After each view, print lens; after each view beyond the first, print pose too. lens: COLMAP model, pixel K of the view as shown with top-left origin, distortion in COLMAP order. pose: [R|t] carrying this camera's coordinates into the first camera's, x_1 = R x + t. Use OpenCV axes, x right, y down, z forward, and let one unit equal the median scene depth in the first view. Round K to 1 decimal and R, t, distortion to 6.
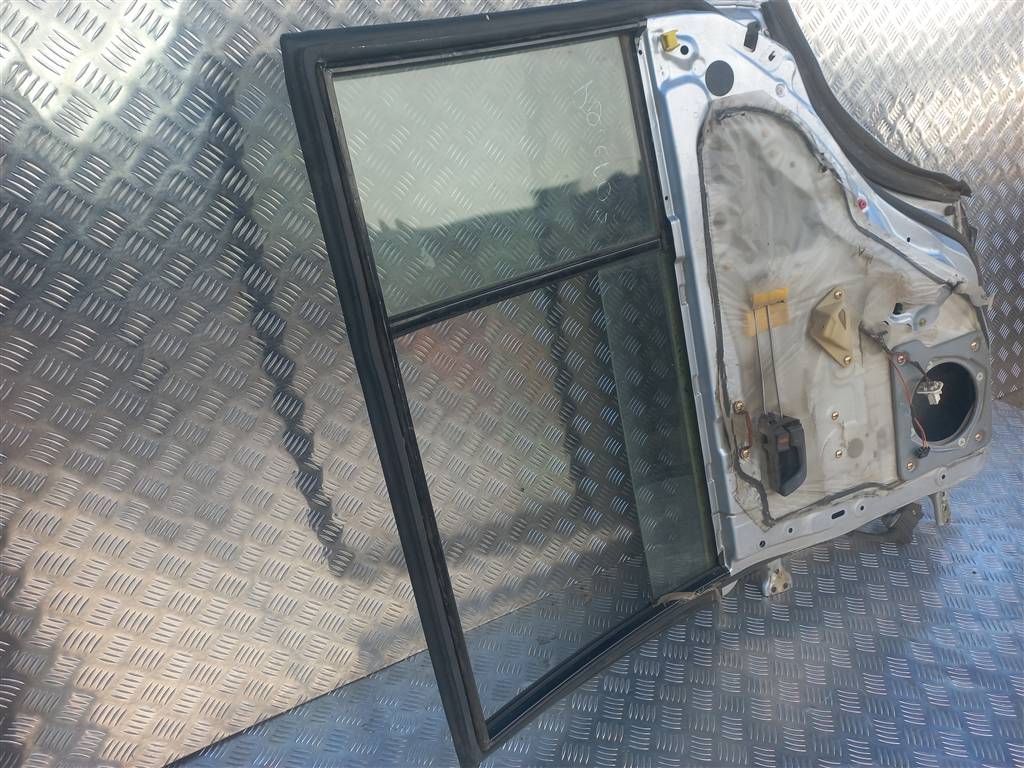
lens RADIAL K [[765.7, 0, 512.0], [0, 765.7, 384.0], [0, 0, 1]] dist [0.030506, -0.129976]
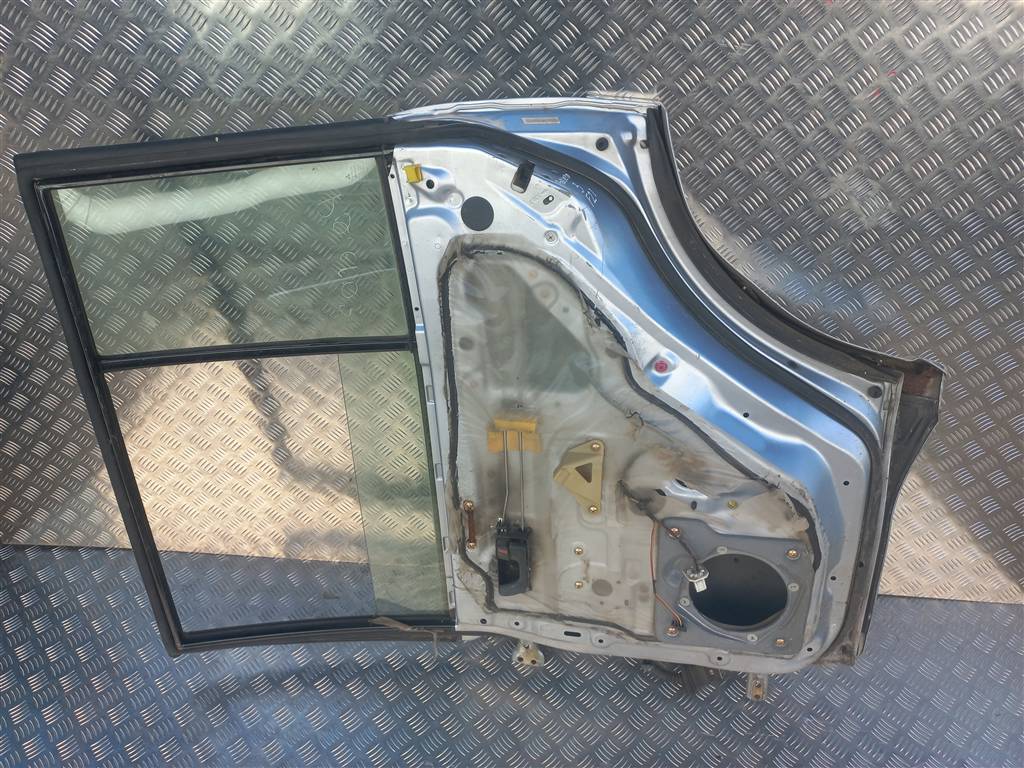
lens RADIAL K [[746.1, 0, 516.6], [0, 746.1, 362.2], [0, 0, 1]] dist [-0.000649, -0.008030]
pose [[0.826180, 0.365883, -0.428435, 0.694636], [-0.267594, 0.924021, 0.273092, -0.437341], [0.495802, -0.110977, 0.861315, 0.159519]]
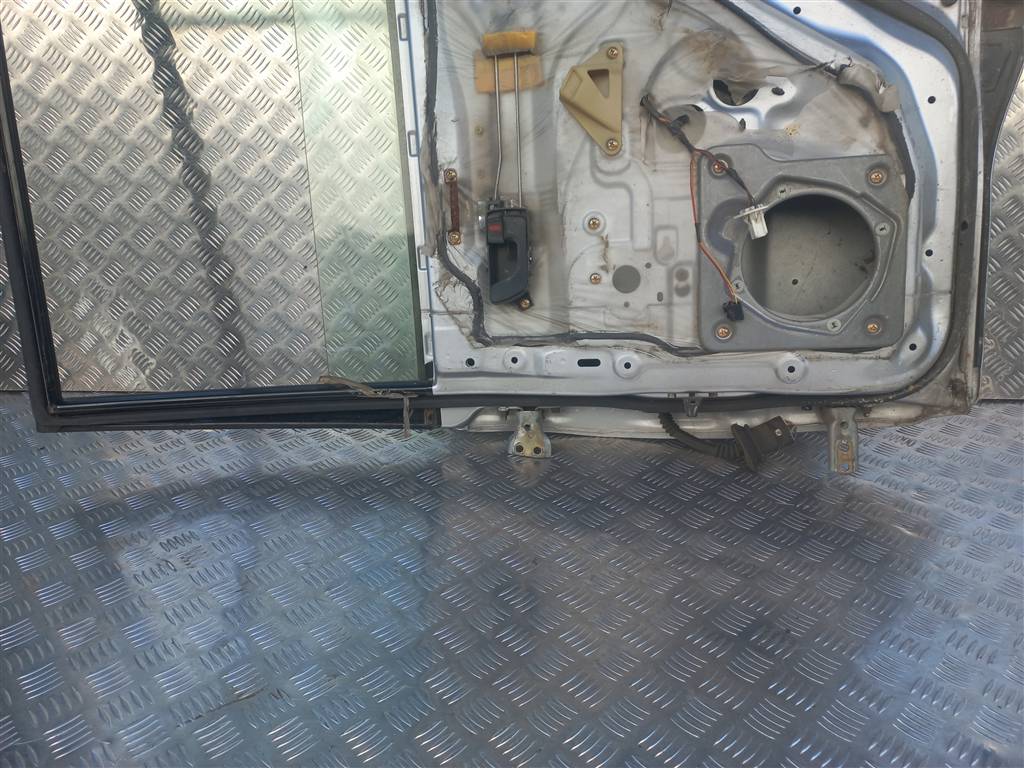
lens RADIAL K [[745.9, 0, 512.0], [0, 745.9, 384.0], [0, 0, 1]] dist [0.014532, -0.006370]
pose [[0.837336, 0.233525, -0.494302, 0.774669], [-0.253749, 0.966894, 0.026949, 0.201174], [0.484231, 0.102863, 0.868872, 0.340629]]
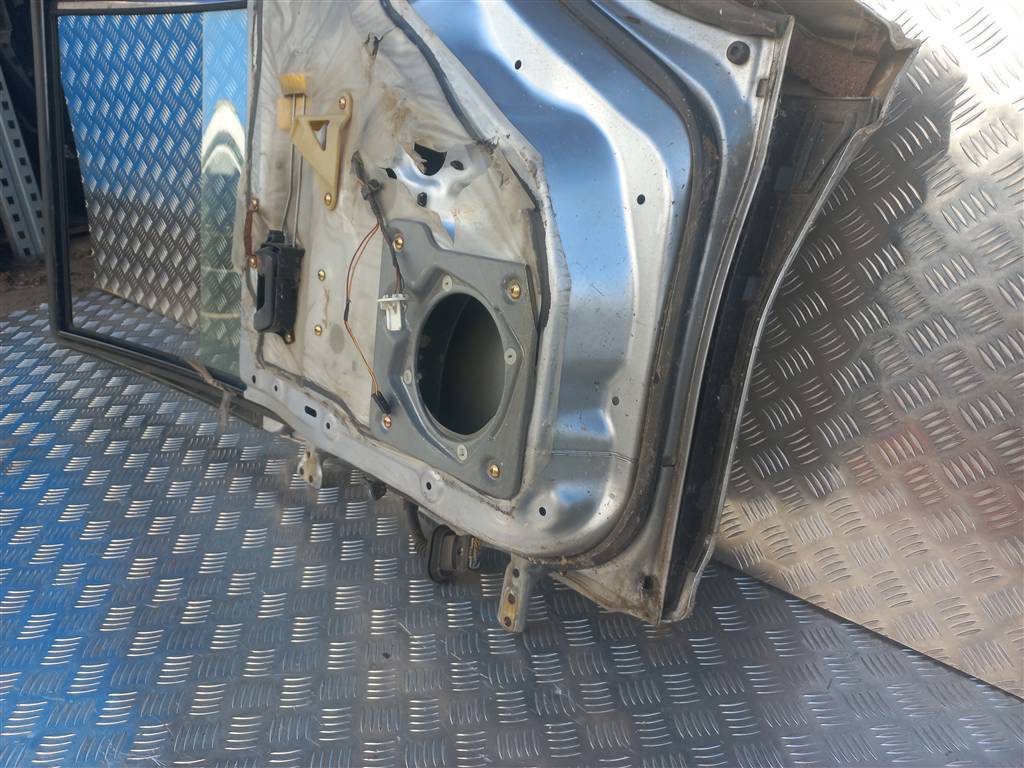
lens RADIAL K [[745.9, 0, 512.0], [0, 745.9, 384.0], [0, 0, 1]] dist [0.014532, -0.006370]
pose [[0.351576, 0.435324, -0.828787, 1.155221], [-0.417663, 0.865252, 0.277303, -0.147588], [0.837826, 0.248660, 0.486021, 0.848498]]
